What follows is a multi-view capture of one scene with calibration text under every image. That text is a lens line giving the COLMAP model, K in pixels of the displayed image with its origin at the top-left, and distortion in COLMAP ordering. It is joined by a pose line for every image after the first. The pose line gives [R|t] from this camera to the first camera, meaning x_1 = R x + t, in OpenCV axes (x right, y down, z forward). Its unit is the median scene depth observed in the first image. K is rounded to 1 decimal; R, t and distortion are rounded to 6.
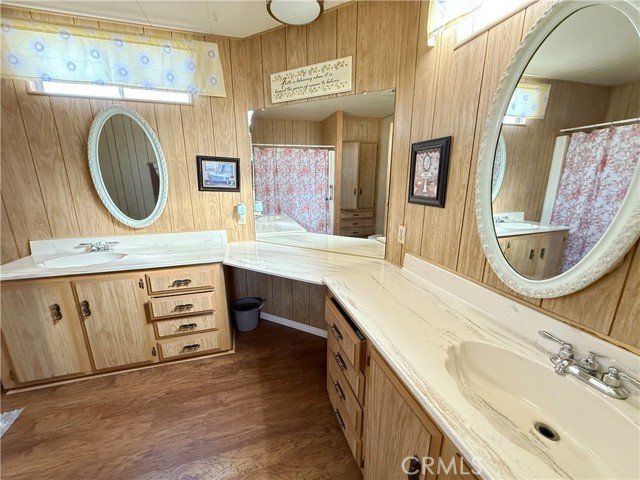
lens RADIAL K [[260.4, 0, 320.0], [0, 260.4, 240.0], [0, 0, 1]] dist [0.030921, 0.000026]
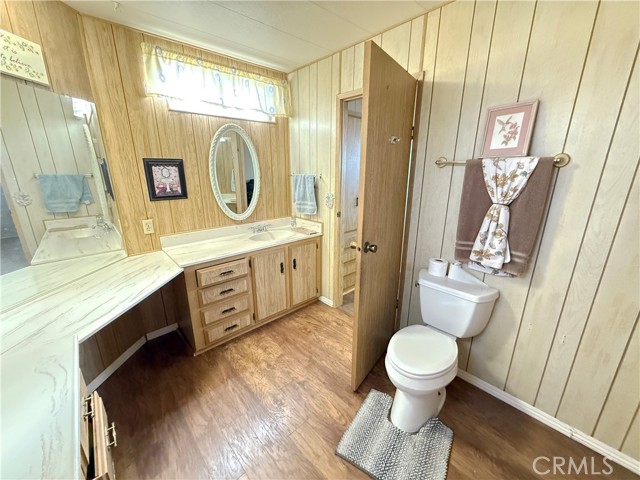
lens RADIAL K [[255.7, 0, 318.6], [0, 255.7, 240.9], [0, 0, 1]] dist [-0.000692, -0.000096]
pose [[-0.451752, -0.213278, 0.866275, -1.407650], [0.226342, 0.911835, 0.342530, -0.237529], [-0.862954, 0.350813, -0.363650, 0.901480]]
